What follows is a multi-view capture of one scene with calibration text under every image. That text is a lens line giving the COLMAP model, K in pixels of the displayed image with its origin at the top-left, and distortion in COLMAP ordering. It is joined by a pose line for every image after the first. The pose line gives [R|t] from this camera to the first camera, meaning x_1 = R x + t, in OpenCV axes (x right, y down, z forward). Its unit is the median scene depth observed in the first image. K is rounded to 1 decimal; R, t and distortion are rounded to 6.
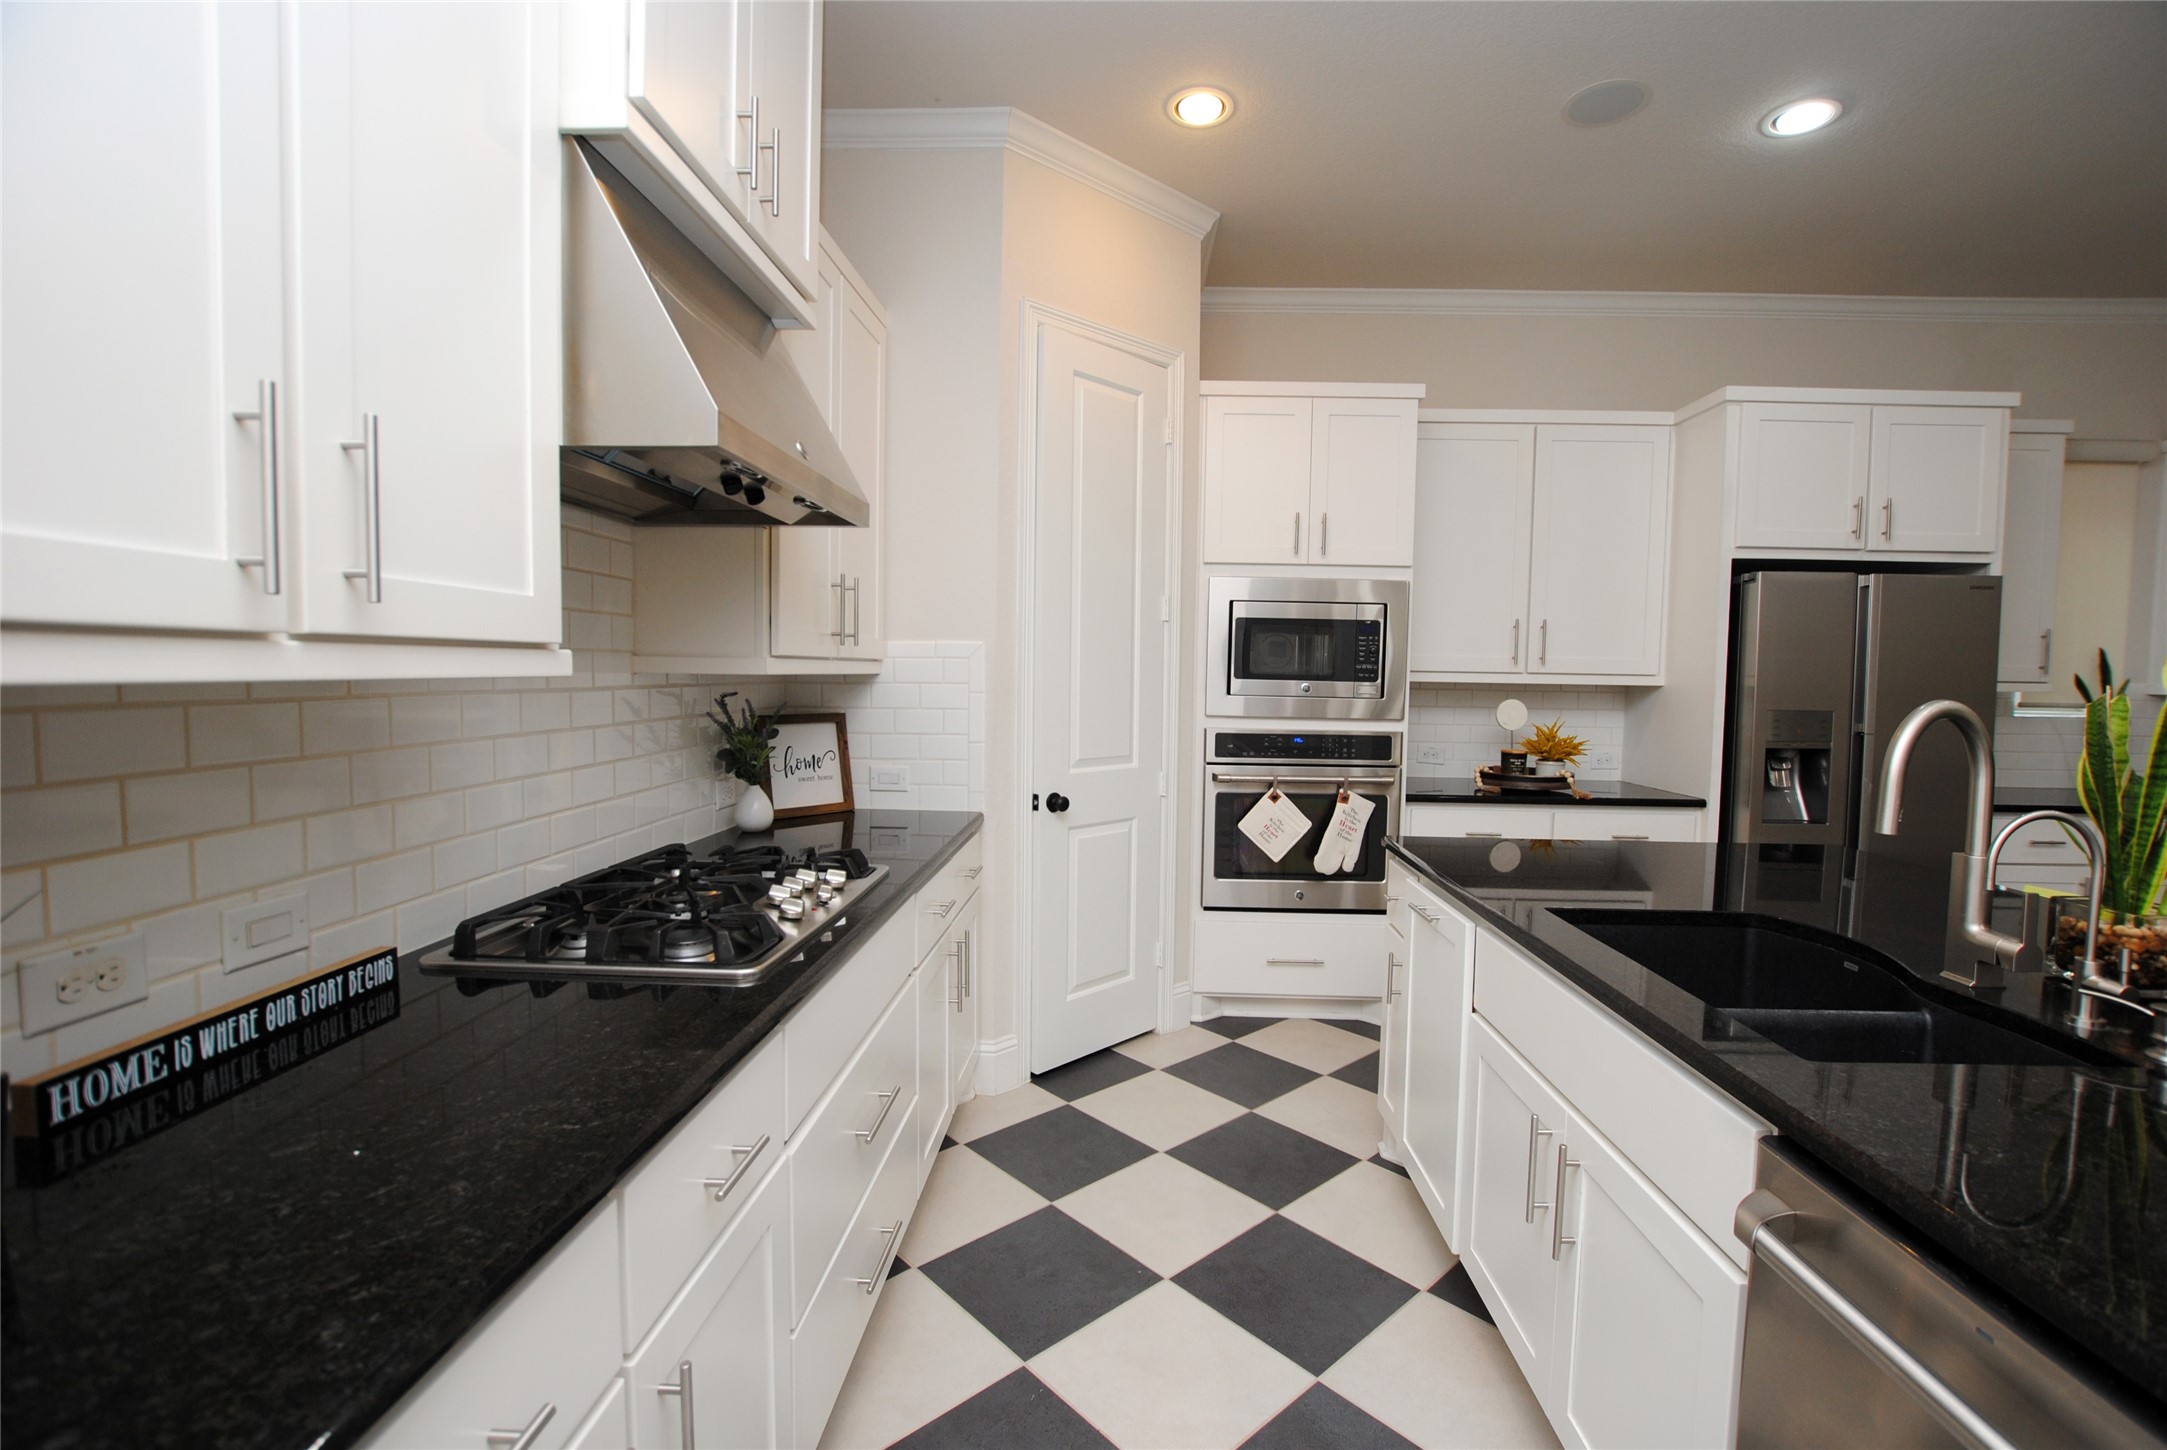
lens RADIAL K [[957.9, 0, 1077.6], [0, 957.9, 724.0], [0, 0, 1]] dist [-0.019630, 0.002223]
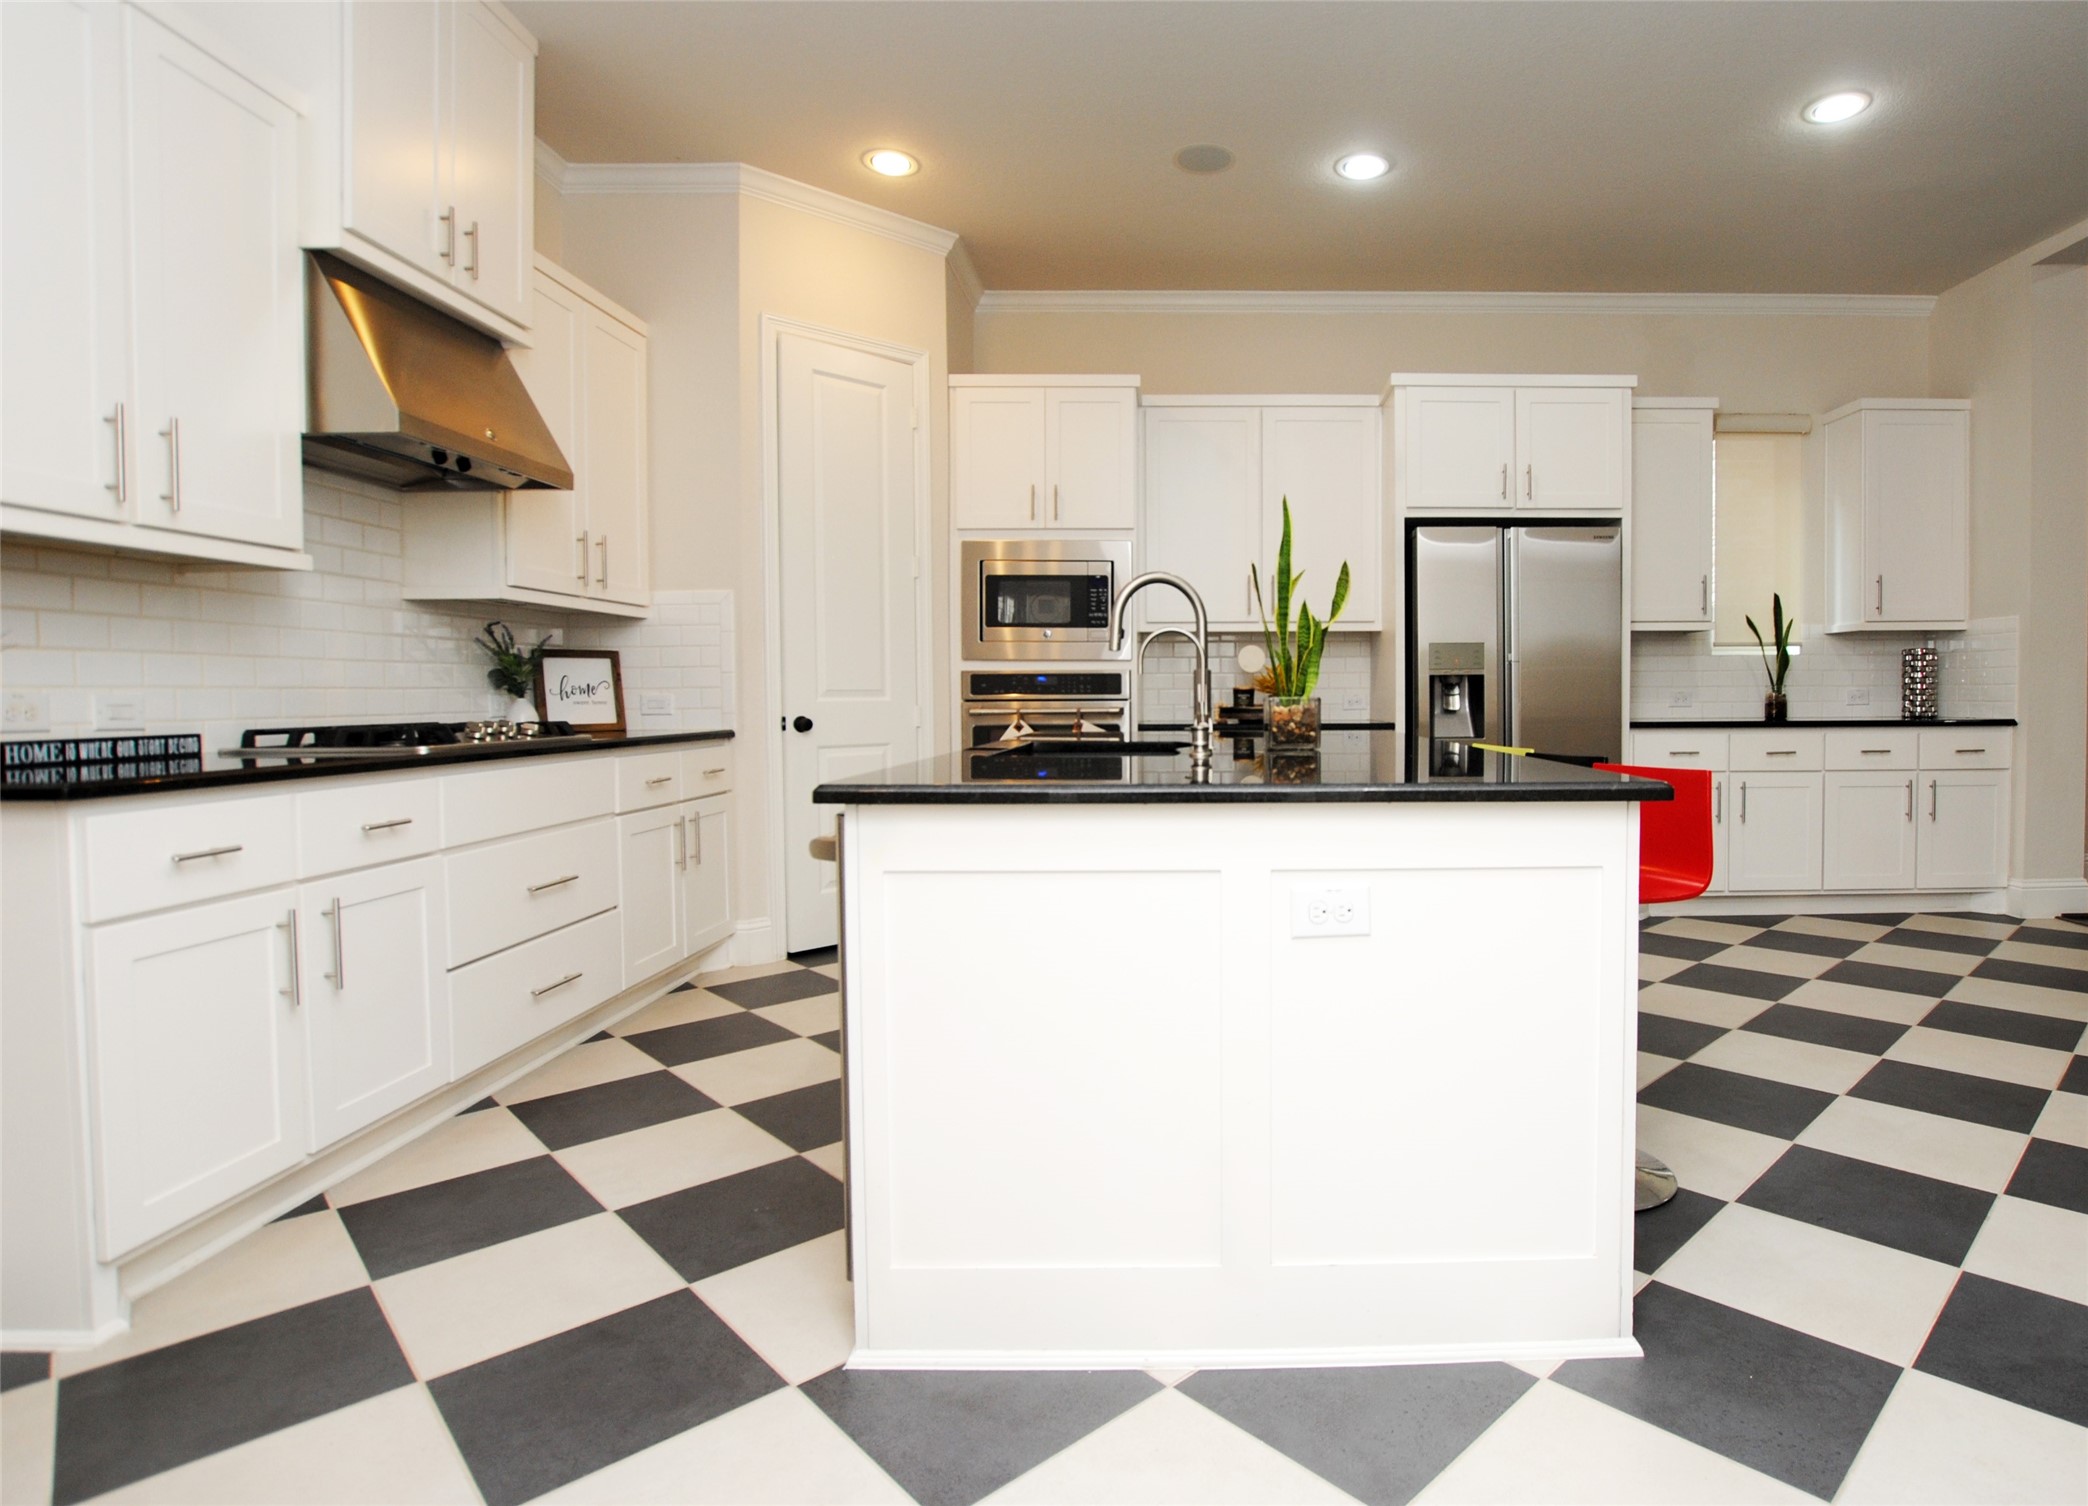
lens RADIAL K [[1125.4, 0, 1173.2], [0, 1125.4, 723.6], [0, 0, 1]] dist [-0.009632, 0.000232]
pose [[0.998596, -0.022821, 0.047801, 0.385465], [0.024274, 0.999254, -0.030047, 0.138783], [-0.047080, 0.031165, 0.998405, -0.448161]]
